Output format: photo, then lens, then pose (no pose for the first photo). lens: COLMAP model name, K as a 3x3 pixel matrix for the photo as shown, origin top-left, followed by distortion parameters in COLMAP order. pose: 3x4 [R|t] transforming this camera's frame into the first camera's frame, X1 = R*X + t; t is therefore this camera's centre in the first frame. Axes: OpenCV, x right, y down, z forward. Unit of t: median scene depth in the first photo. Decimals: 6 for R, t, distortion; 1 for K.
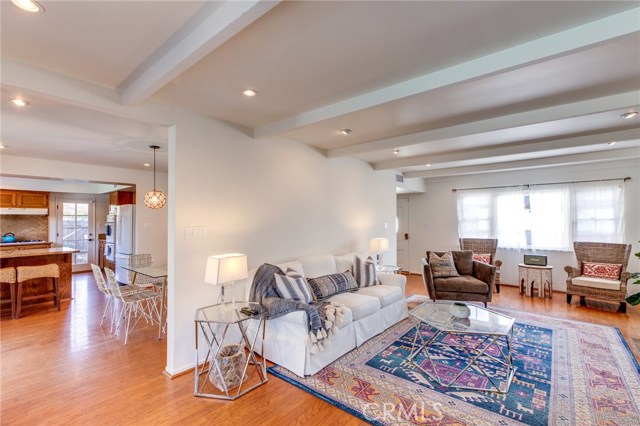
lens RADIAL K [[287.7, 0, 315.5], [0, 287.7, 213.8], [0, 0, 1]] dist [-0.001047, 0.001084]
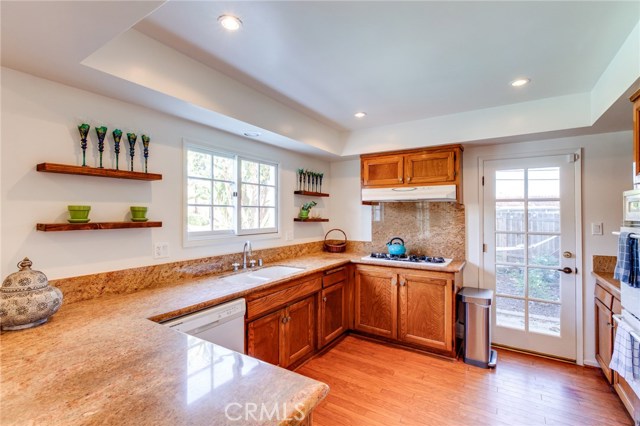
lens RADIAL K [[287.7, 0, 322.3], [0, 287.7, 209.6], [0, 0, 1]] dist [-0.001047, 0.001084]
pose [[0.133430, -0.006411, -0.991038, -0.548637], [0.016800, 0.999850, -0.004206, 0.016577], [0.990916, -0.016088, 0.133518, 0.759064]]
